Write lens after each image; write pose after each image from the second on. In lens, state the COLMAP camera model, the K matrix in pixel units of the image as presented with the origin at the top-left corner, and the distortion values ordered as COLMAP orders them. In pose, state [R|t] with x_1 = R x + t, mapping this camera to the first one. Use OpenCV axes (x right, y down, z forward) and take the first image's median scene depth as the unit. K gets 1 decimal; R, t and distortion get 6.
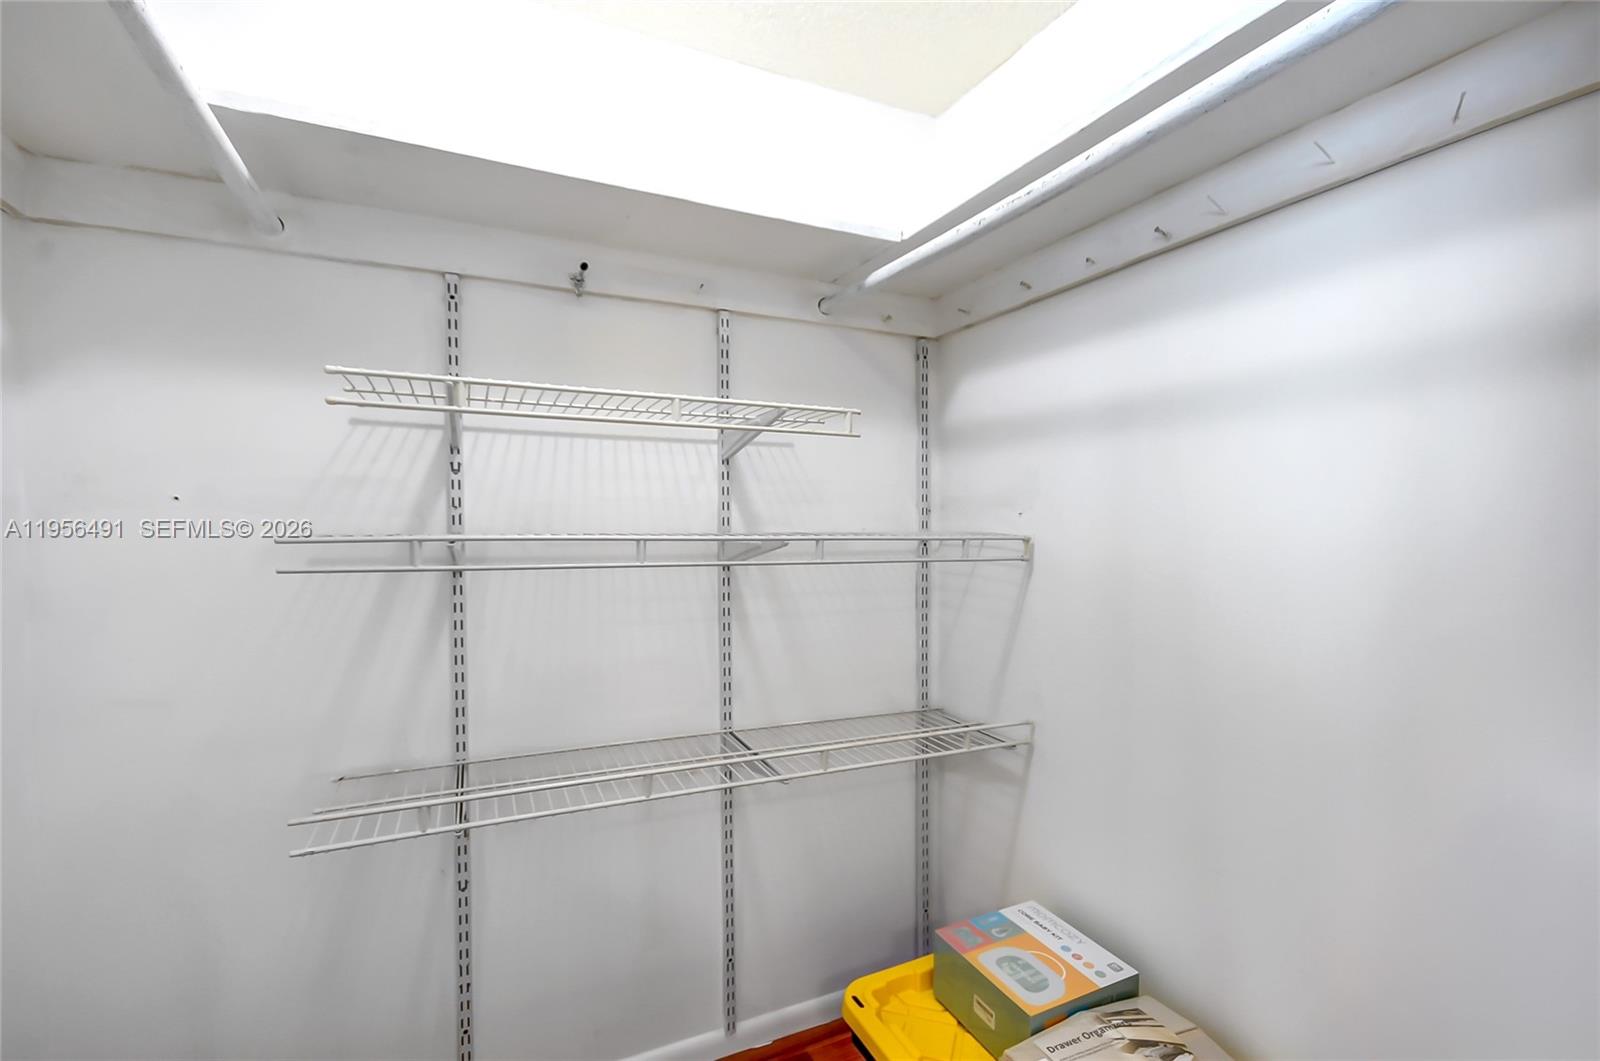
lens RADIAL K [[757.3, 0, 804.6], [0, 757.3, 526.7], [0, 0, 1]] dist [-0.002109, -0.000550]
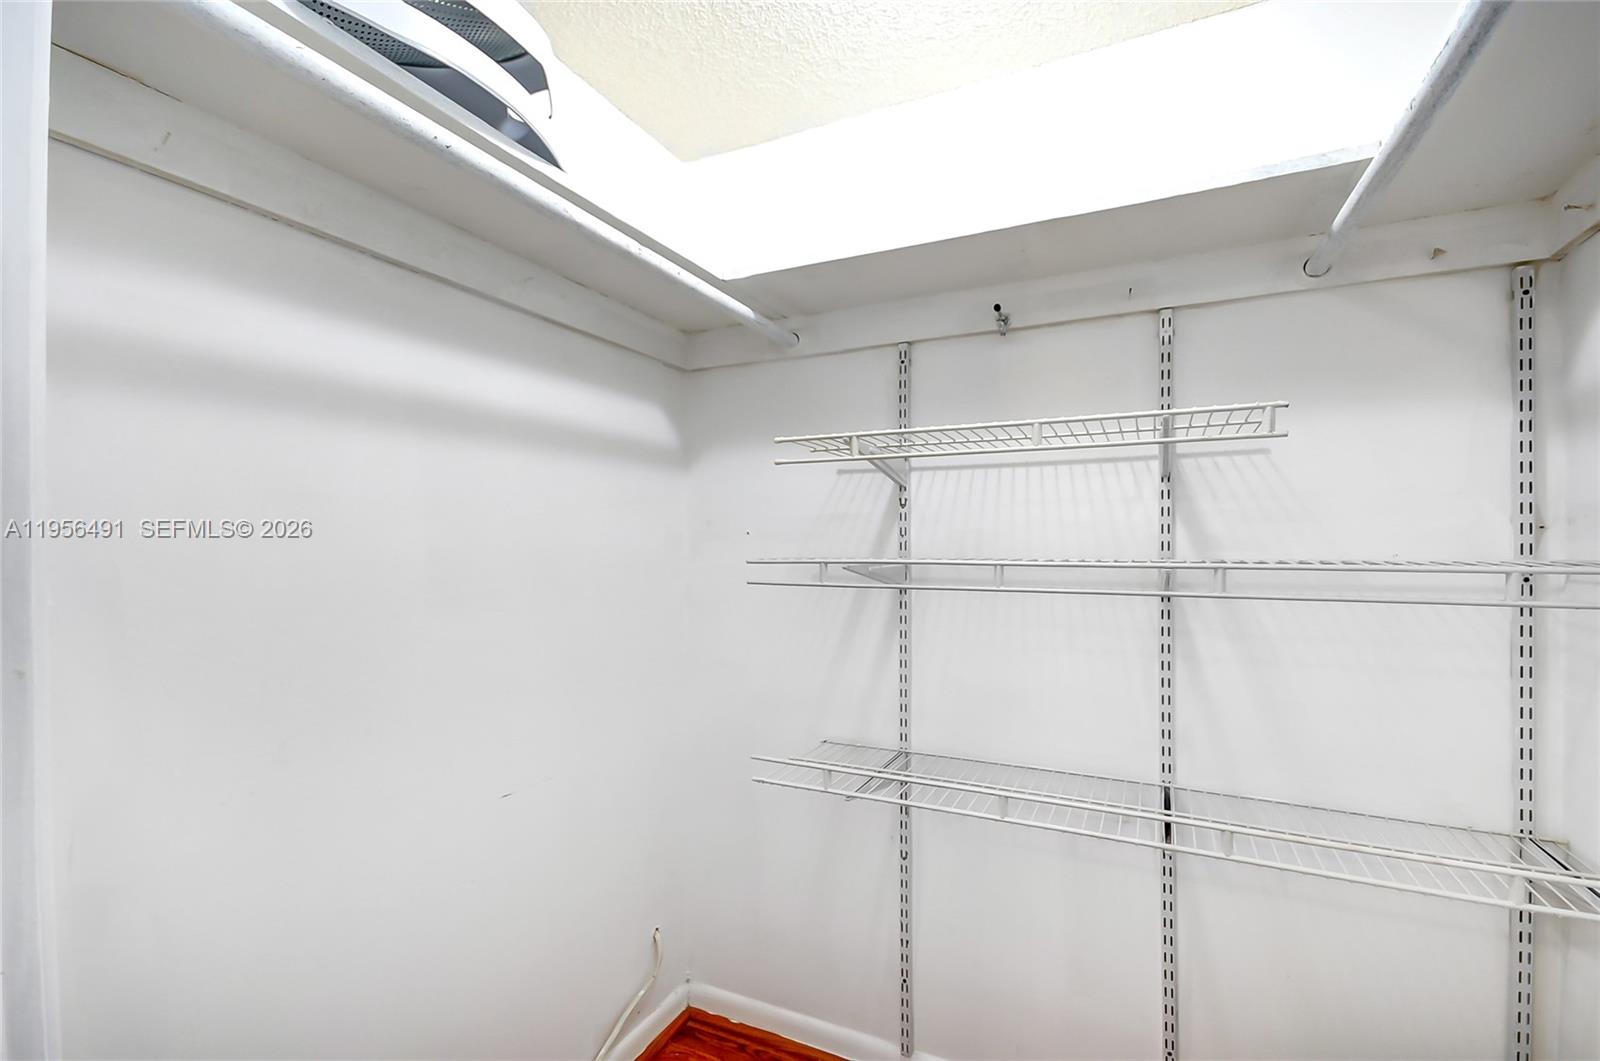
lens RADIAL K [[726.6, 0, 800.3], [0, 726.6, 540.4], [0, 0, 1]] dist [0.000519, -0.000691]
pose [[0.612031, -0.013829, -0.790713, 0.305210], [-0.001998, 0.999817, -0.019032, 0.003291], [0.790831, 0.013228, 0.611891, 0.144630]]
